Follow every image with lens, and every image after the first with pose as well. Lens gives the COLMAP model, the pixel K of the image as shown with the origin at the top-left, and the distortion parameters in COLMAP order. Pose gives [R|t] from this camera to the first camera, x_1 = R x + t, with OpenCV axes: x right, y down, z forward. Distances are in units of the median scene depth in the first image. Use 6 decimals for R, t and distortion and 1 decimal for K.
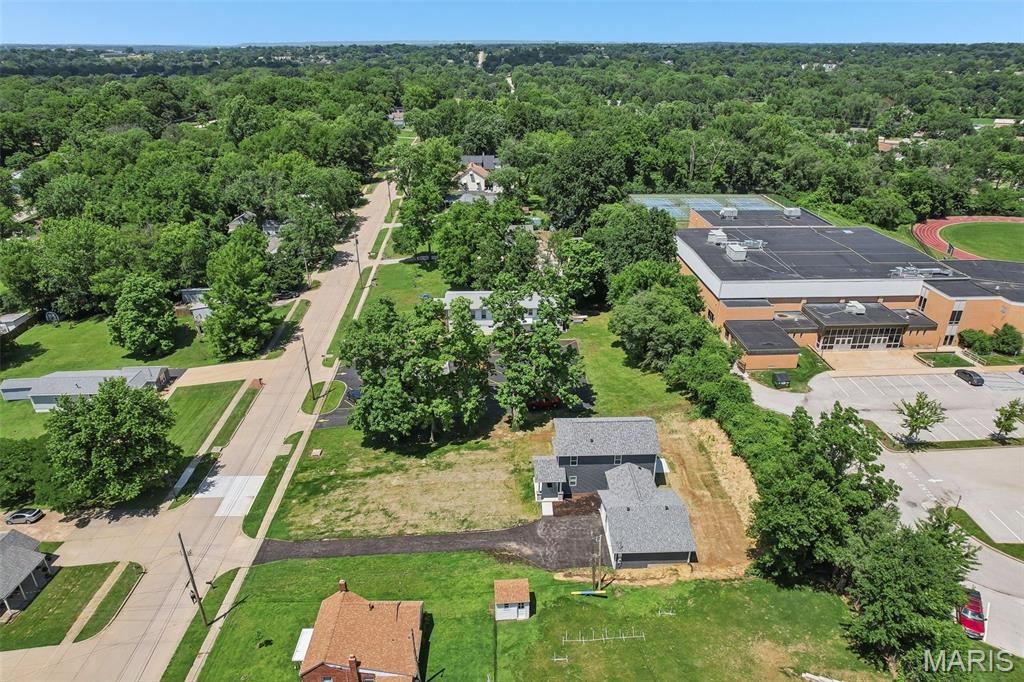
lens RADIAL K [[655.3, 0, 514.6], [0, 655.3, 339.4], [0, 0, 1]] dist [-0.077974, 0.068896]
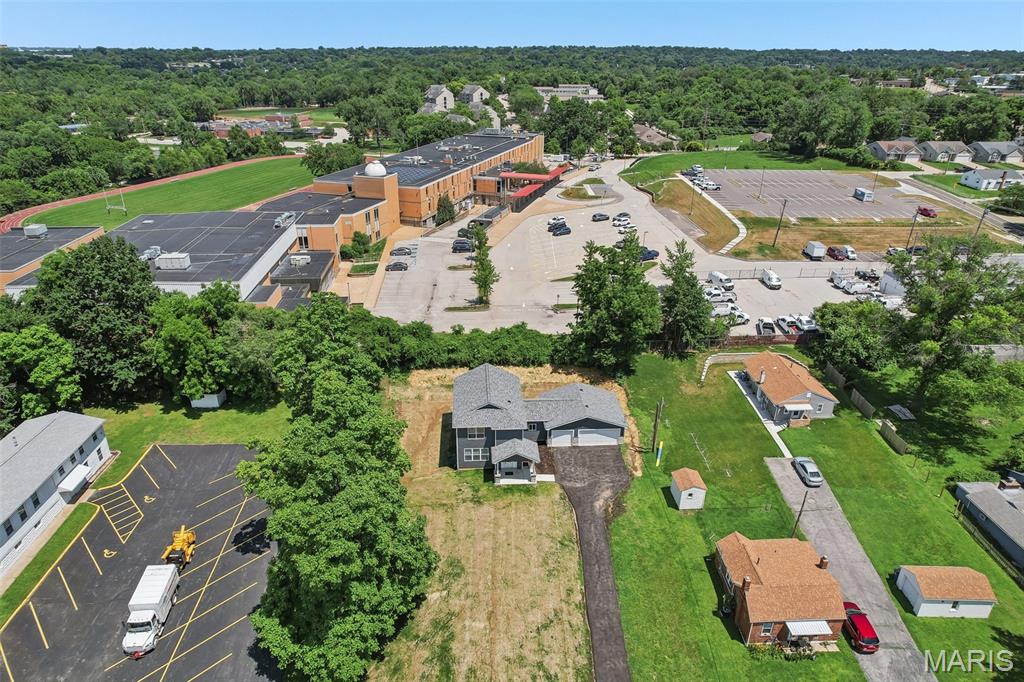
lens RADIAL K [[655.3, 0, 511.2], [0, 655.3, 339.7], [0, 0, 1]] dist [-0.077974, 0.068896]
pose [[-0.022238, -0.408297, 0.912578, -0.529996], [0.413043, 0.827506, 0.380301, -0.211372], [-0.910440, 0.385391, 0.150242, 0.585381]]
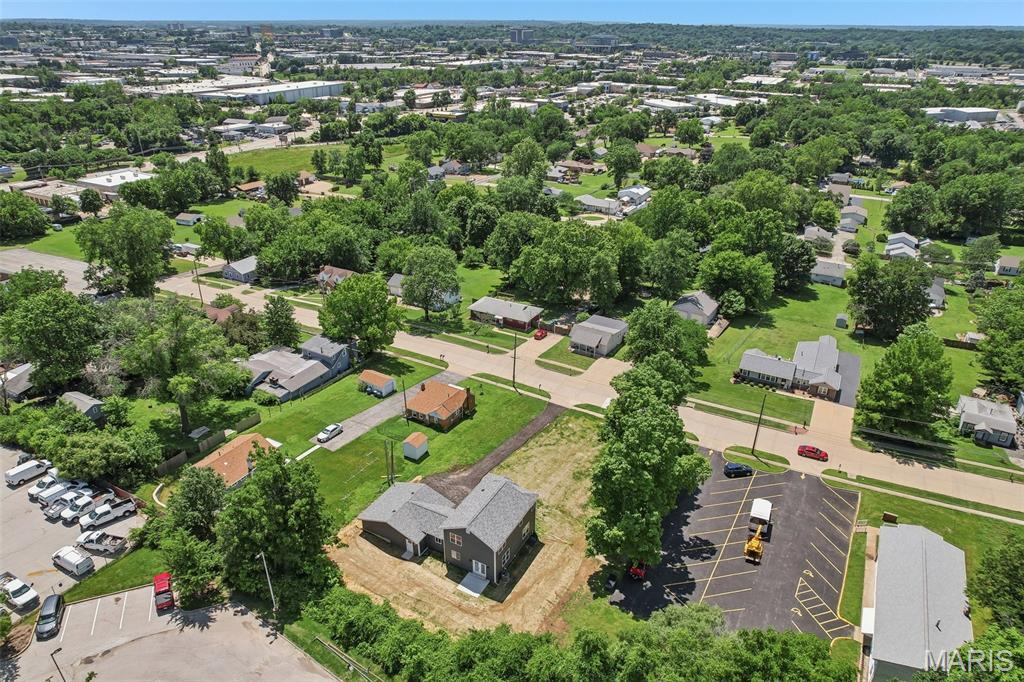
lens RADIAL K [[655.3, 0, 514.9], [0, 655.3, 341.7], [0, 0, 1]] dist [-0.077974, 0.068896]
pose [[-0.504995, 0.384766, -0.772616, 0.613982], [-0.366298, 0.714995, 0.595490, -0.511655], [0.781541, 0.583727, -0.220129, 0.819040]]
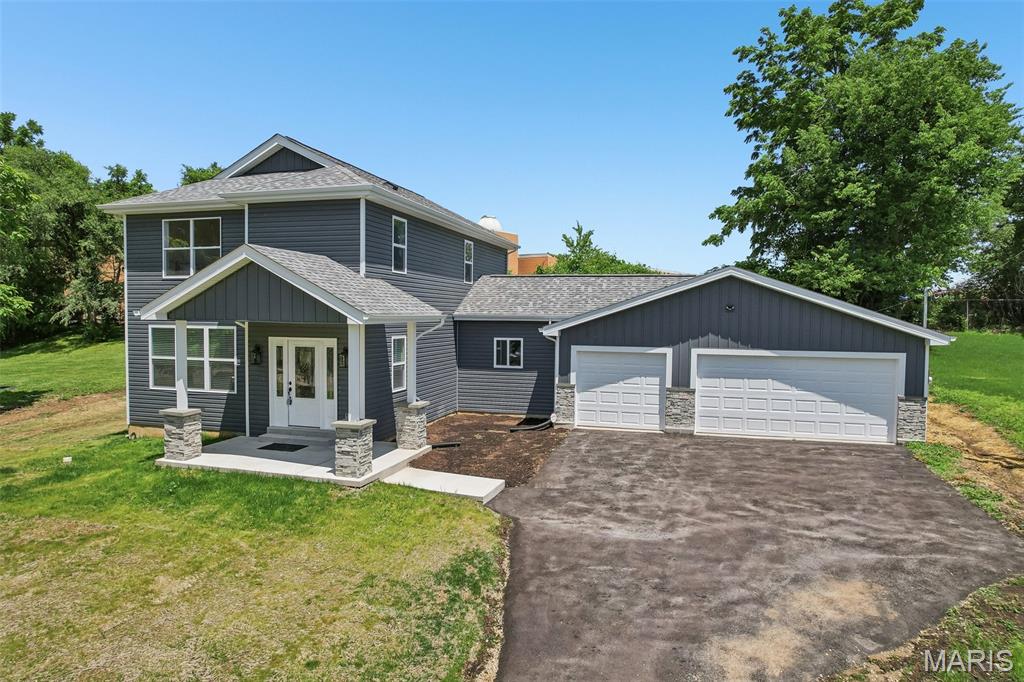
lens RADIAL K [[655.3, 0, 514.1], [0, 655.3, 341.8], [0, 0, 1]] dist [-0.077974, 0.068896]
pose [[0.300283, -0.039455, 0.953034, -0.072014], [0.390359, 0.916727, -0.085043, 0.176062], [-0.870316, 0.397562, 0.290680, 0.656024]]
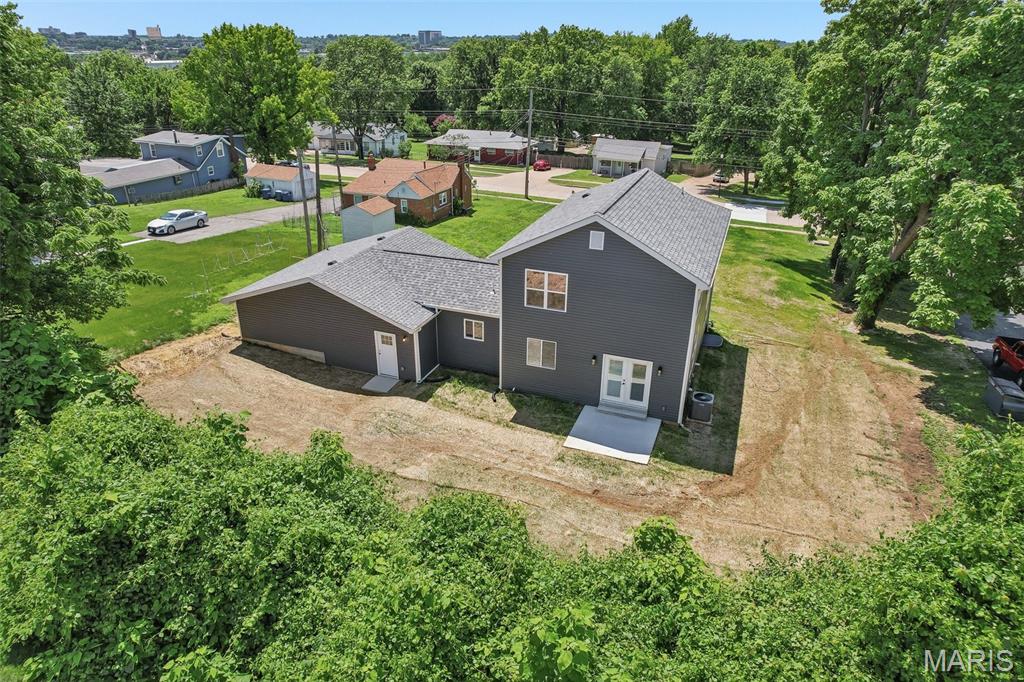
lens RADIAL K [[655.3, 0, 514.6], [0, 655.3, 343.4], [0, 0, 1]] dist [-0.077974, 0.068896]
pose [[-0.385096, 0.389176, -0.836805, 0.360369], [-0.395528, 0.749640, 0.530658, 0.020193], [0.833822, 0.535334, -0.134754, 0.765396]]
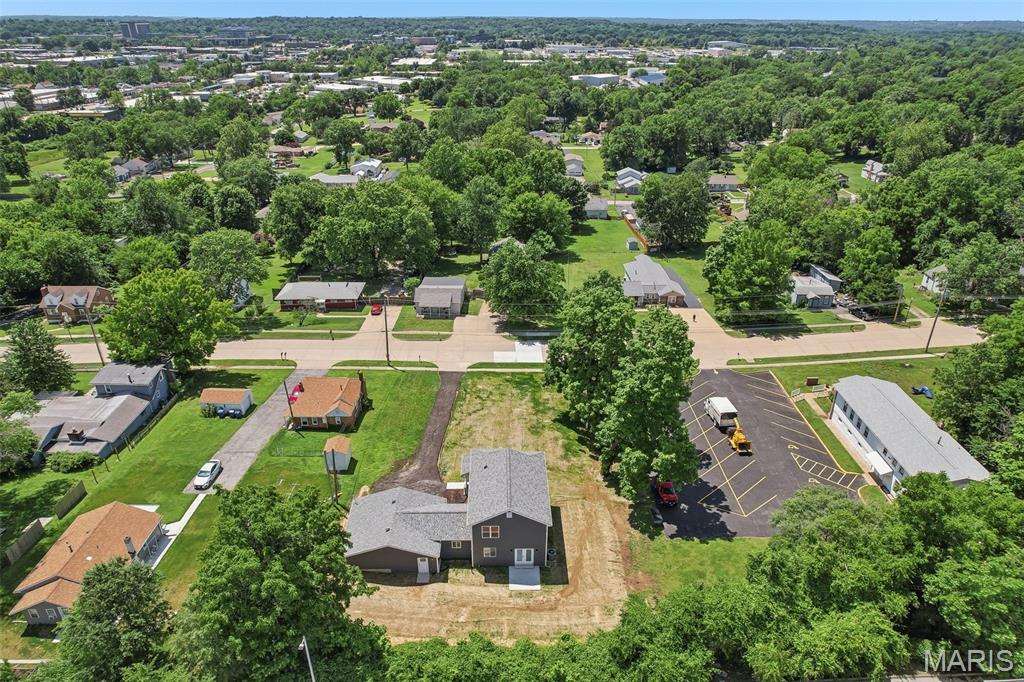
lens RADIAL K [[655.3, 0, 512.2], [0, 655.3, 342.6], [0, 0, 1]] dist [-0.077974, 0.068896]
pose [[-0.019276, 0.453498, -0.891049, 0.605596], [-0.421740, 0.804358, 0.418501, -0.271226], [0.906512, 0.383858, 0.175753, 0.580823]]
